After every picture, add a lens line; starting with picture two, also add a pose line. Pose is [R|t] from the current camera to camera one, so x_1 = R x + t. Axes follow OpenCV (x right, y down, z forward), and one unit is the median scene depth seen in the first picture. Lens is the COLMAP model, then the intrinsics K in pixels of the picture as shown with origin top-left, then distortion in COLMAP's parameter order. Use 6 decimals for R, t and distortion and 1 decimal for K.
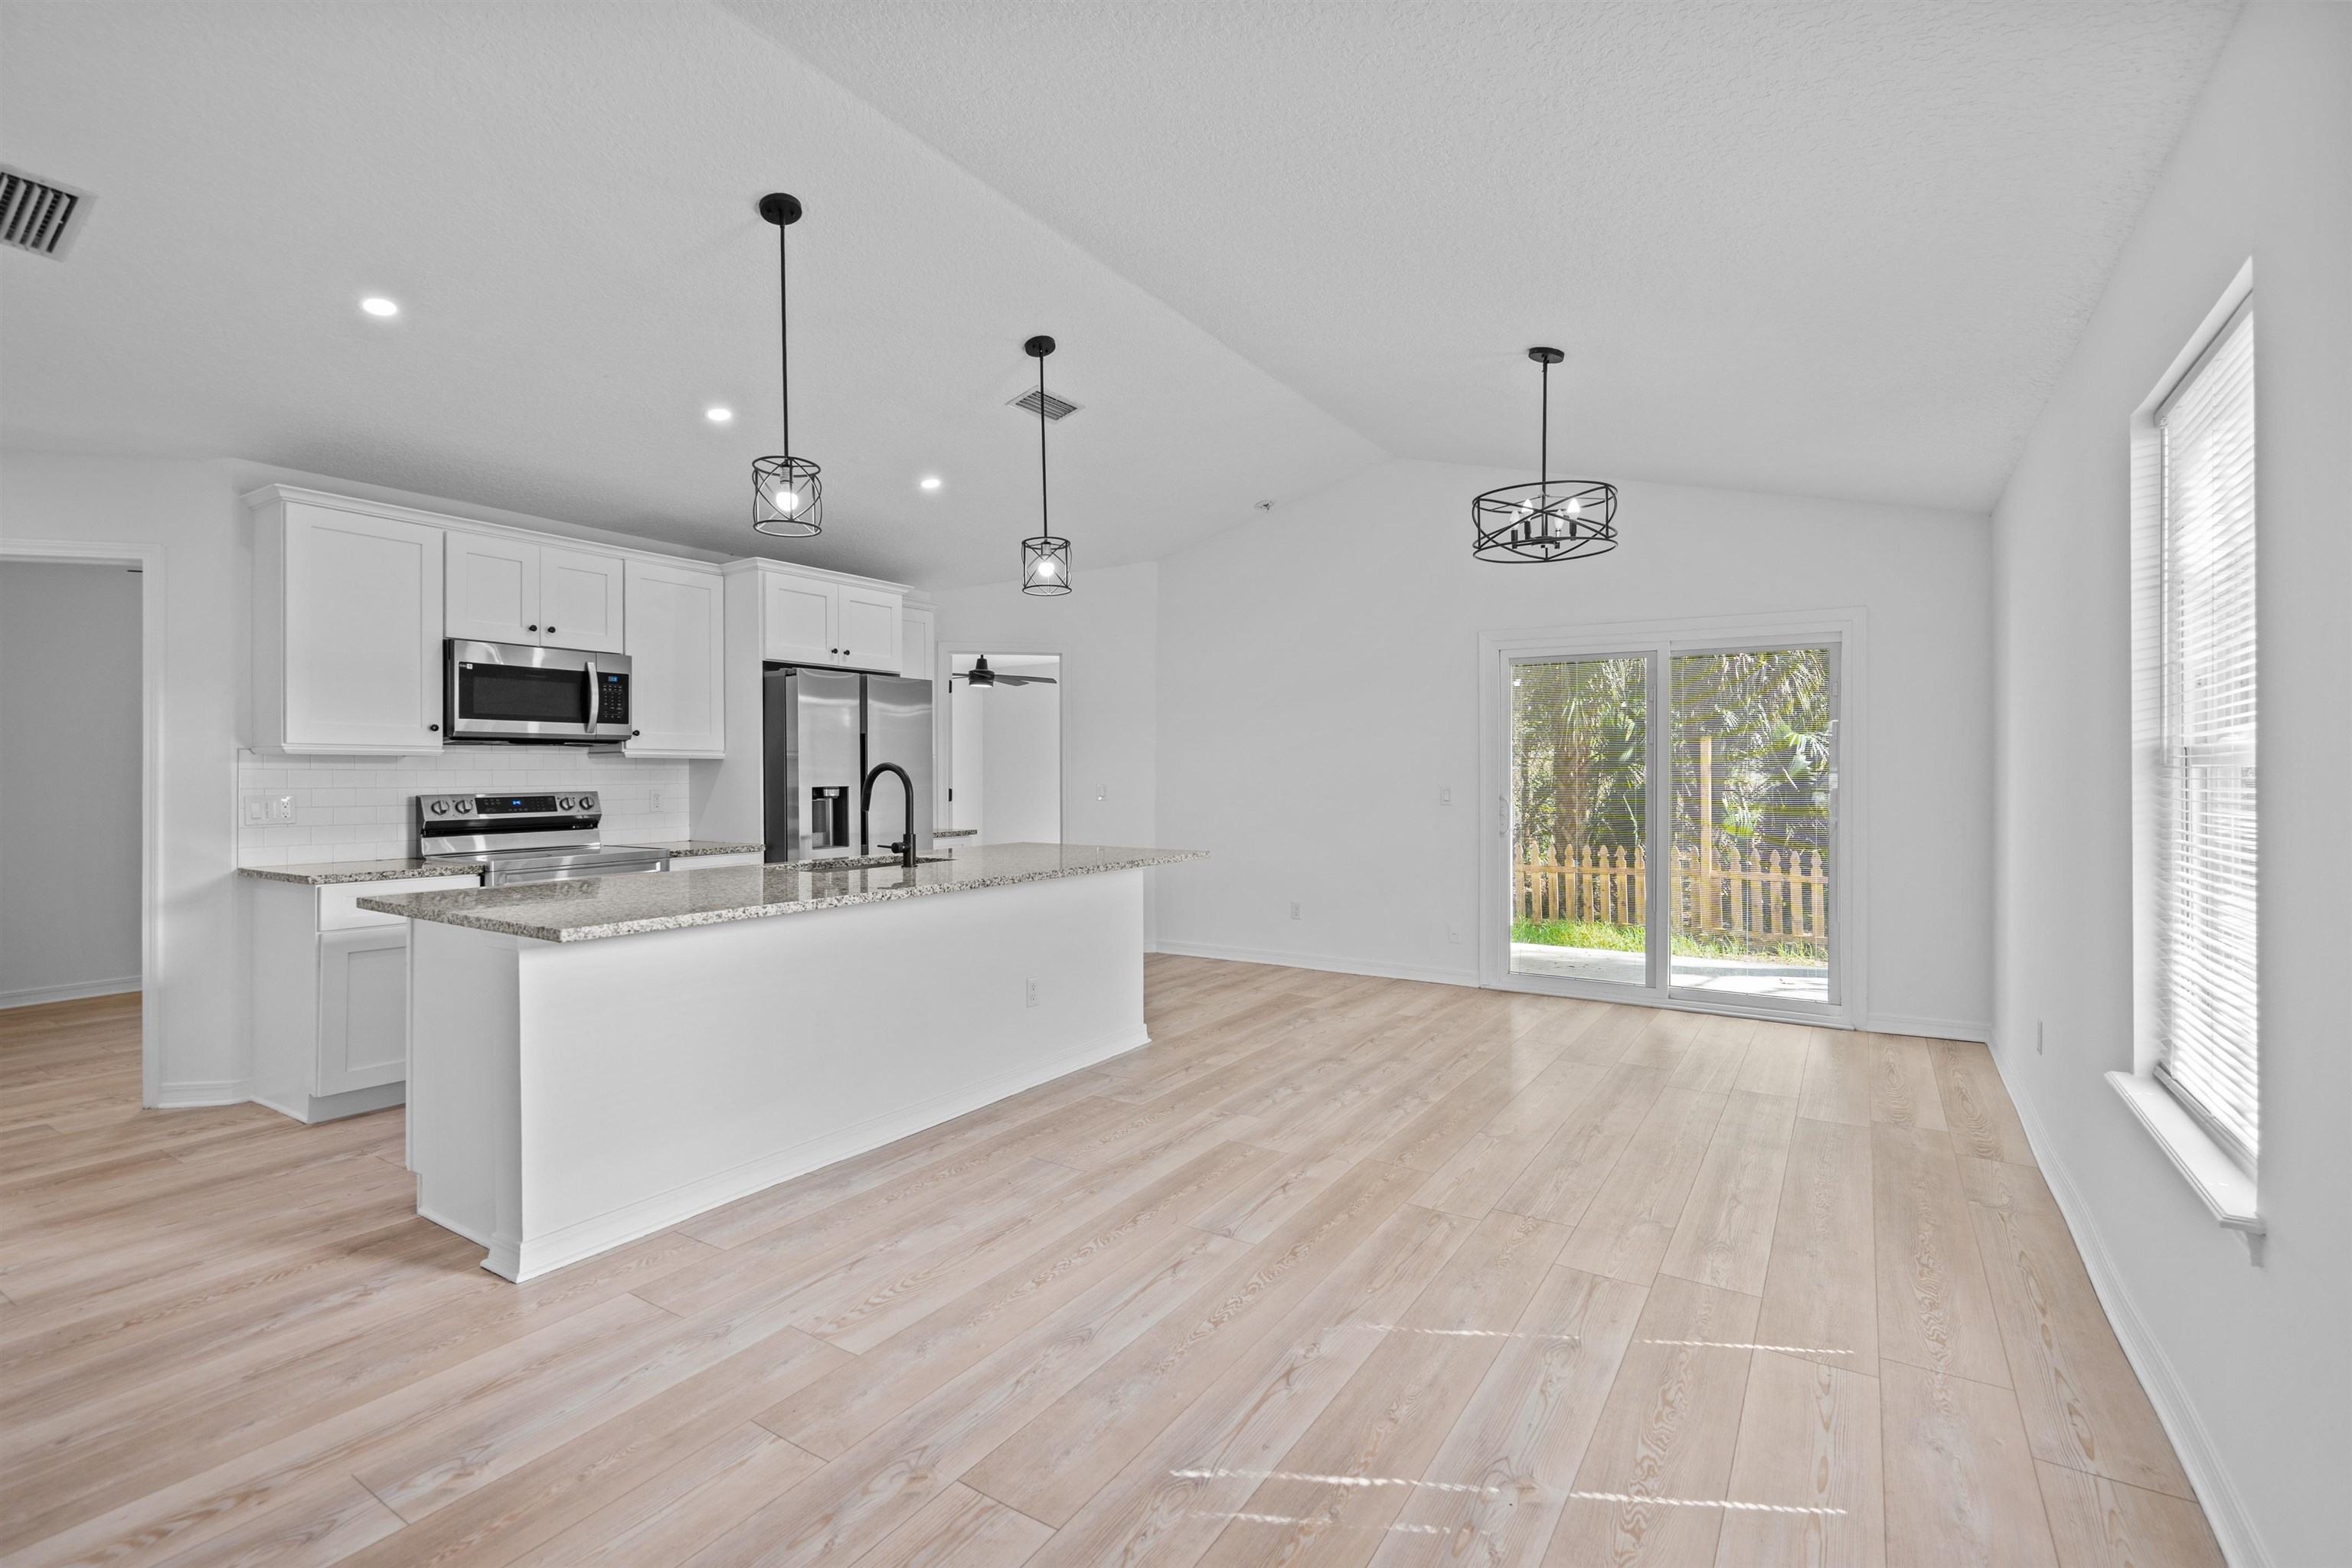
lens RADIAL K [[1066.4, 0, 1177.4], [0, 1066.4, 779.0], [0, 0, 1]] dist [-0.002523, 0.000336]
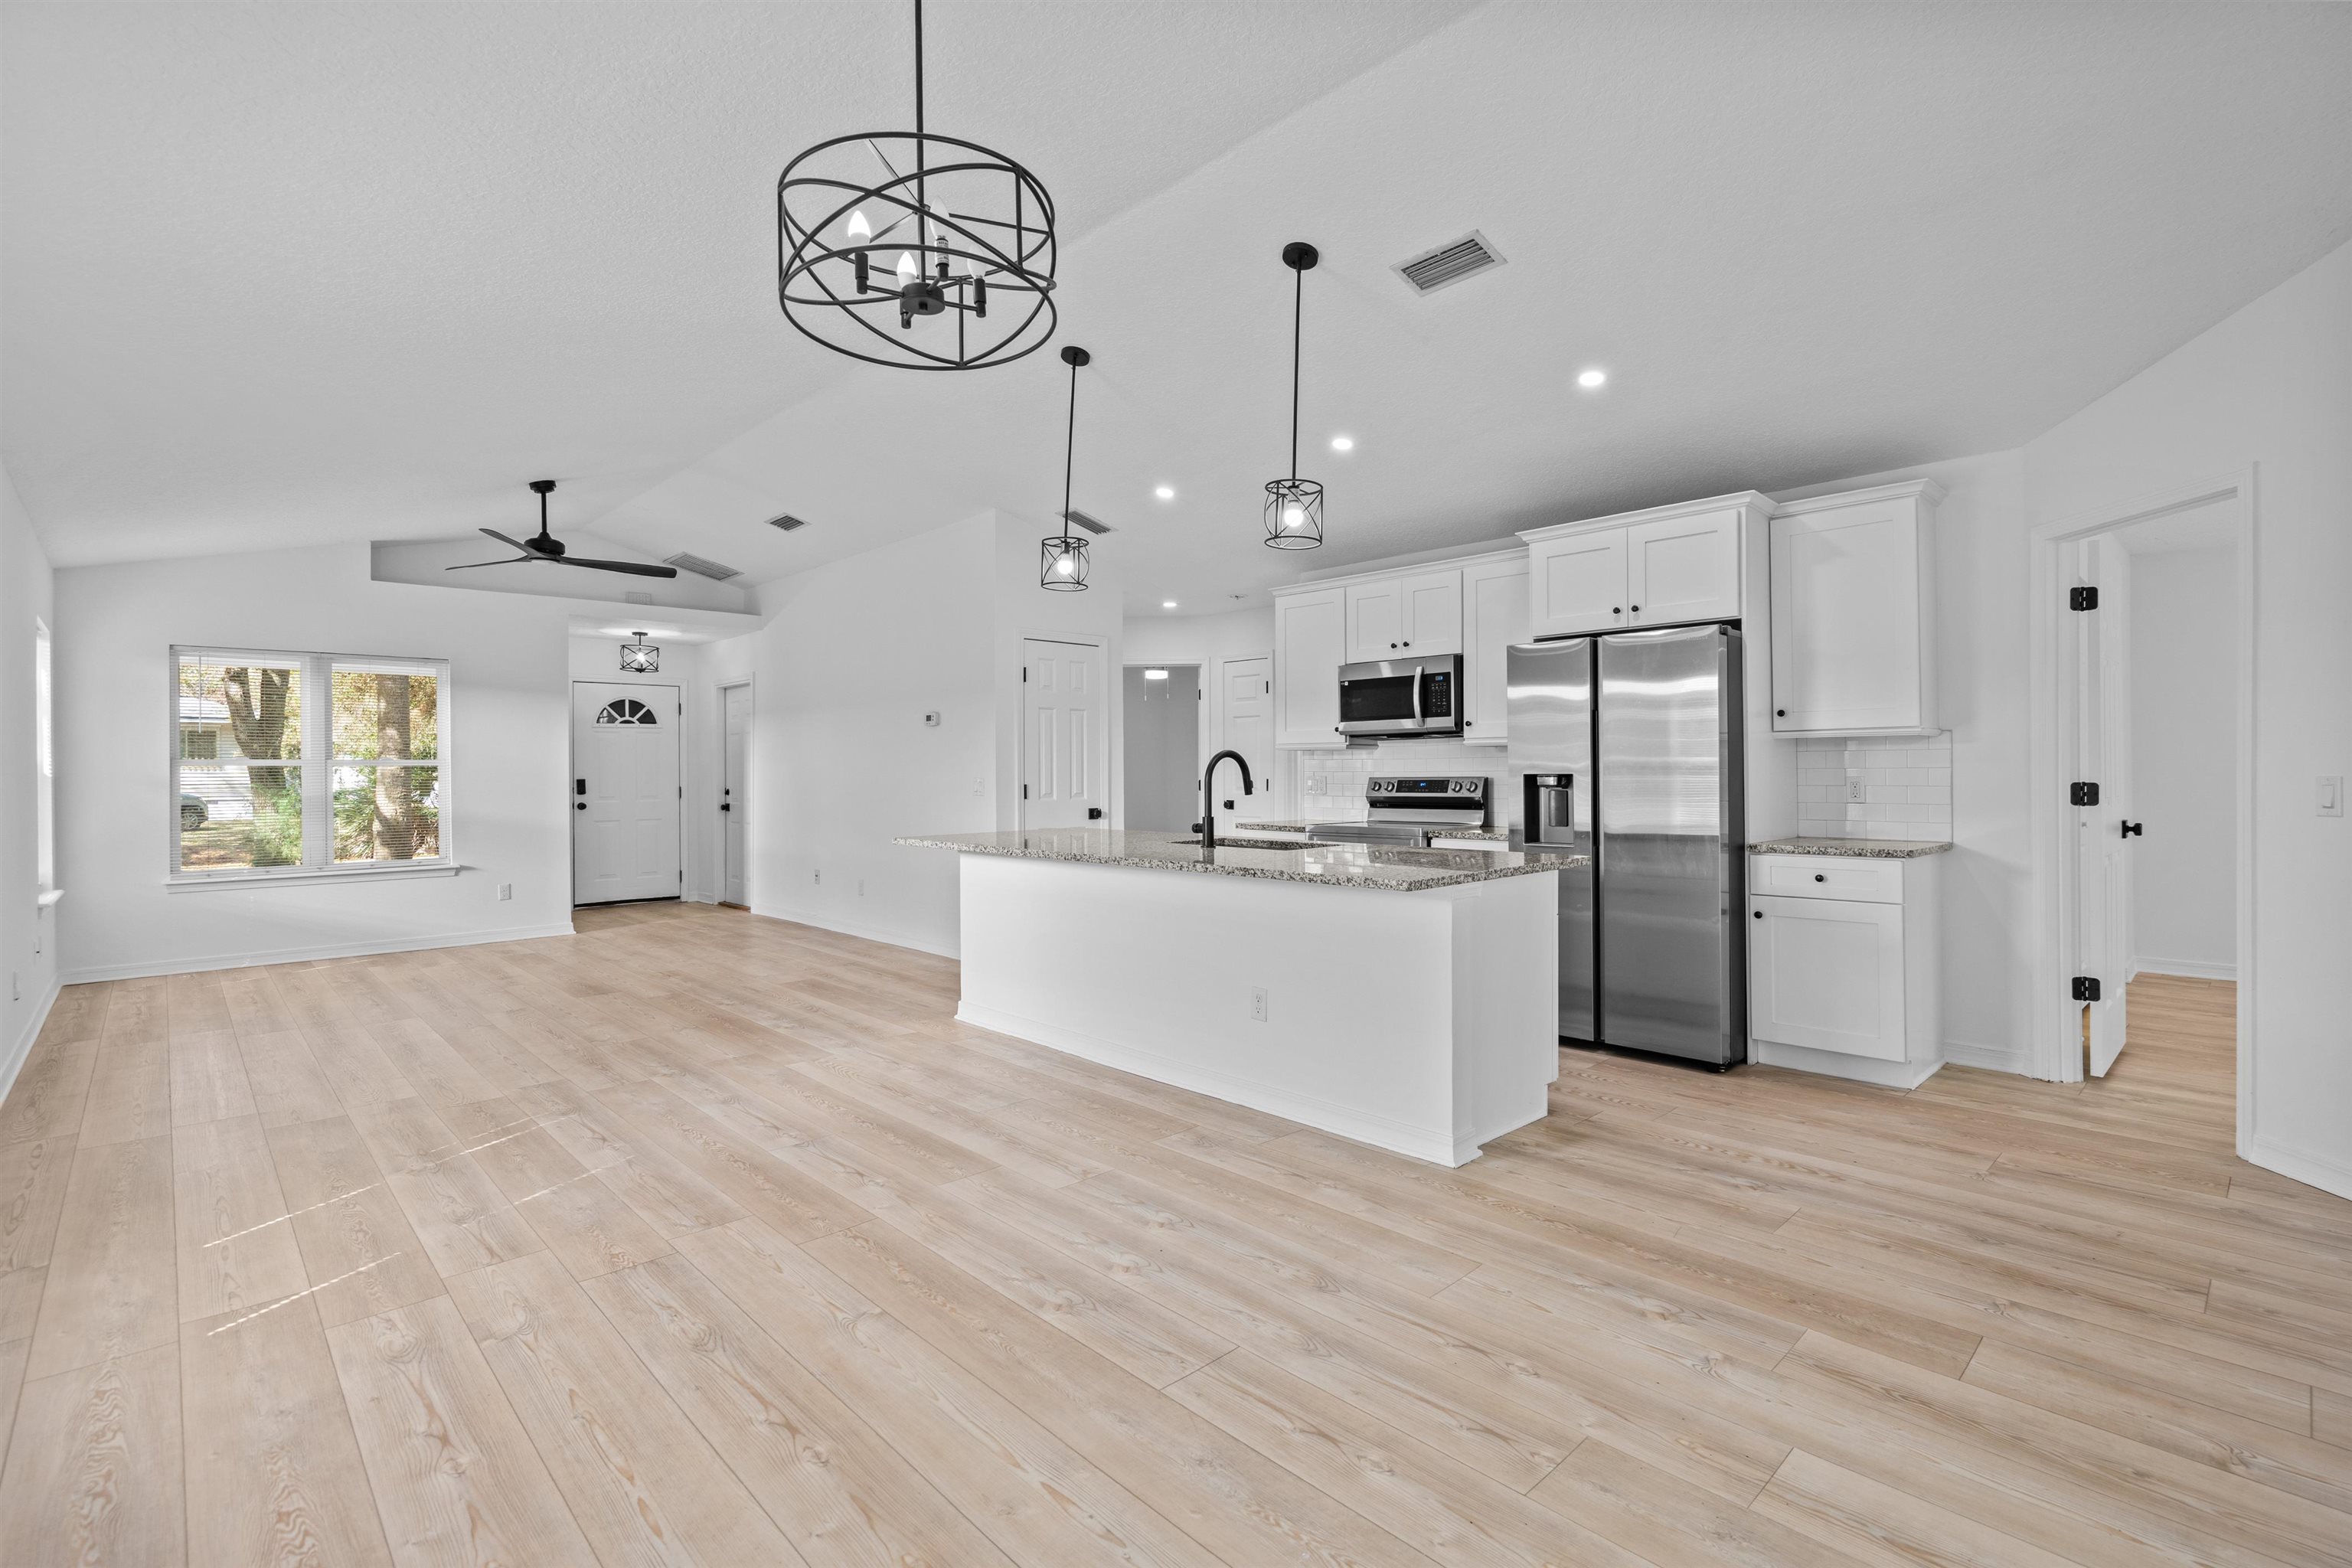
lens RADIAL K [[1071.4, 0, 1175.3], [0, 1071.4, 763.5], [0, 0, 1]] dist [-0.004907, 0.001206]
pose [[-0.239425, -0.003275, -0.970909, 0.769381], [0.001472, 0.999992, -0.003736, 0.002267], [0.970914, -0.002324, -0.239419, 1.173064]]
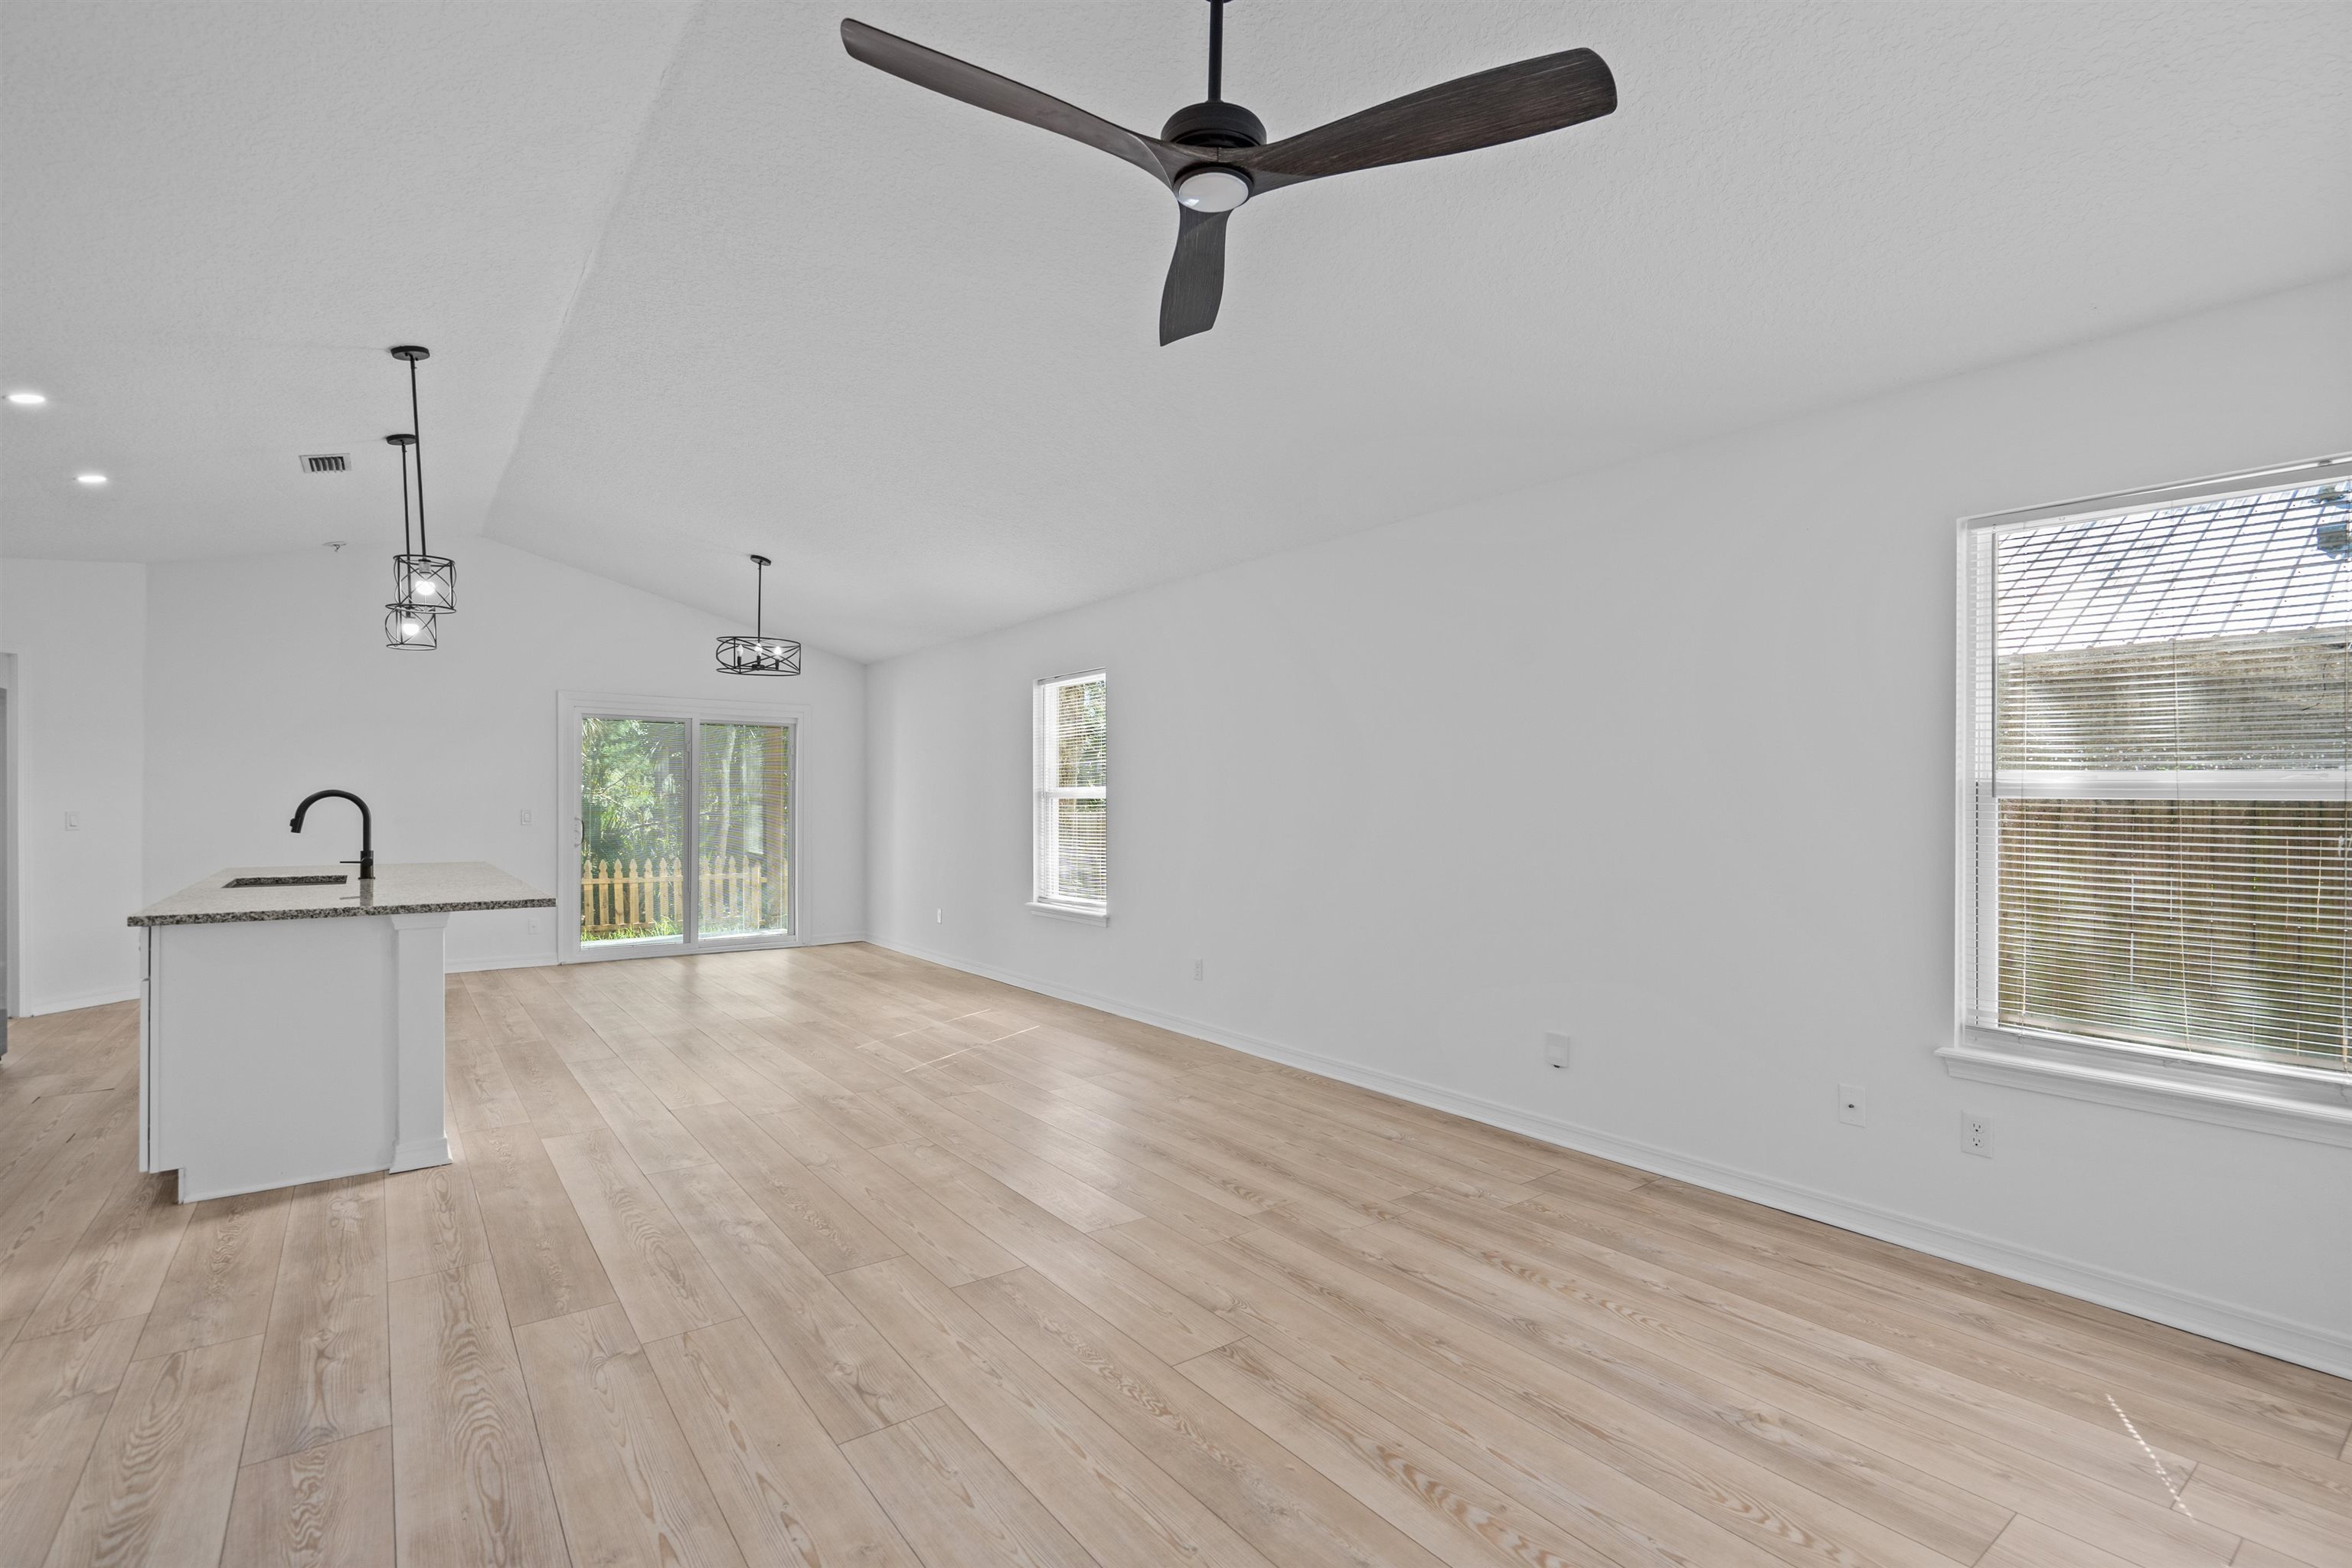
lens RADIAL K [[1075.6, 0, 1185.2], [0, 1075.6, 800.6], [0, 0, 1]] dist [-0.003888, 0.000074]
pose [[0.343852, 0.001272, 0.939023, -1.008014], [0.002077, 0.999996, -0.002115, 0.000558], [-0.939022, 0.002678, 0.343848, -0.246290]]
